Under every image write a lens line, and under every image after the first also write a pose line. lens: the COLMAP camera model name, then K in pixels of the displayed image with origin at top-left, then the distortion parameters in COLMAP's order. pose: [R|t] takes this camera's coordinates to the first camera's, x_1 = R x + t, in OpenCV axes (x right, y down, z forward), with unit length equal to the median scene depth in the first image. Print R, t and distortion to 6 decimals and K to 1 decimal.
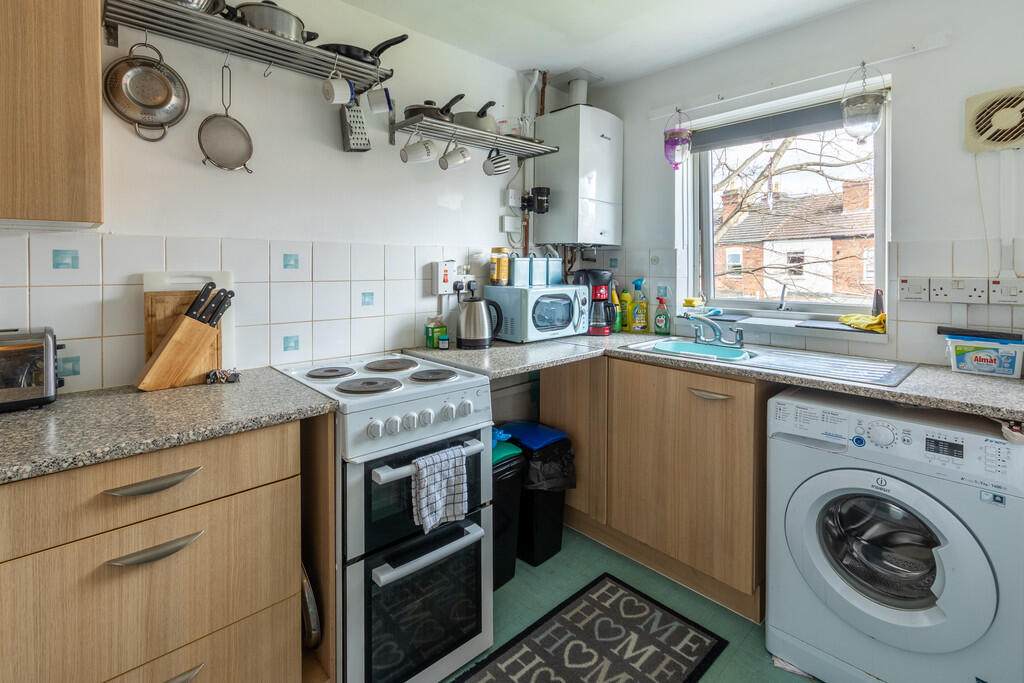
lens RADIAL K [[470.5, 0, 509.3], [0, 470.5, 273.1], [0, 0, 1]] dist [-0.001798, -0.000397]
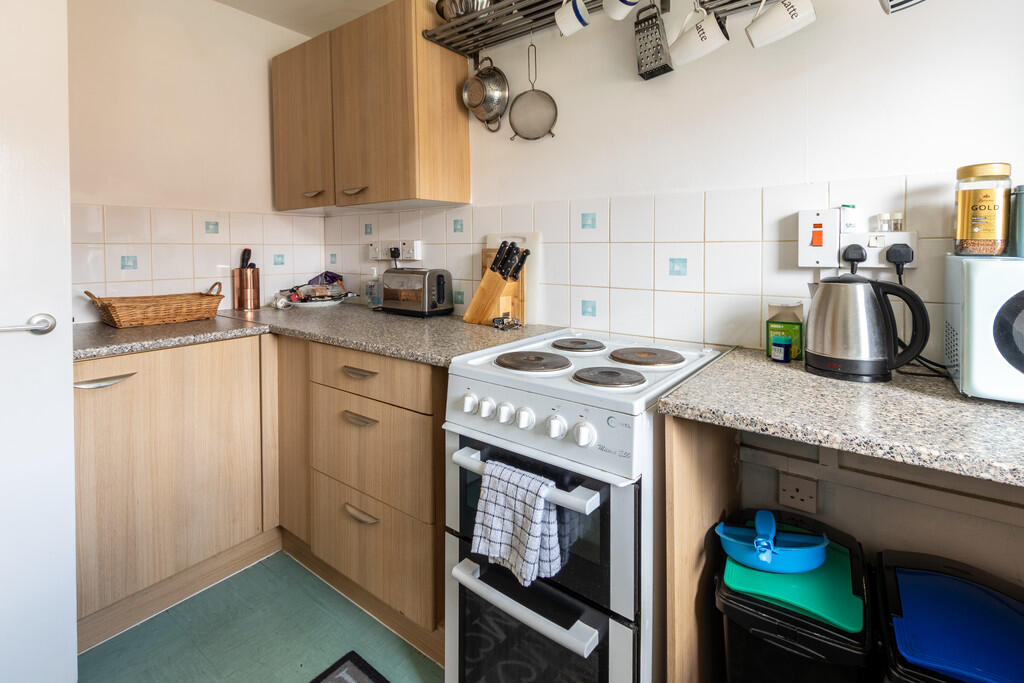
lens RADIAL K [[476.0, 0, 512.7], [0, 476.0, 260.9], [0, 0, 1]] dist [-0.000228, -0.000070]
pose [[0.175411, 0.021503, -0.984260, 0.442851], [-0.011879, 0.999735, 0.019724, 0.037970], [0.984424, 0.008232, 0.175620, 0.685870]]
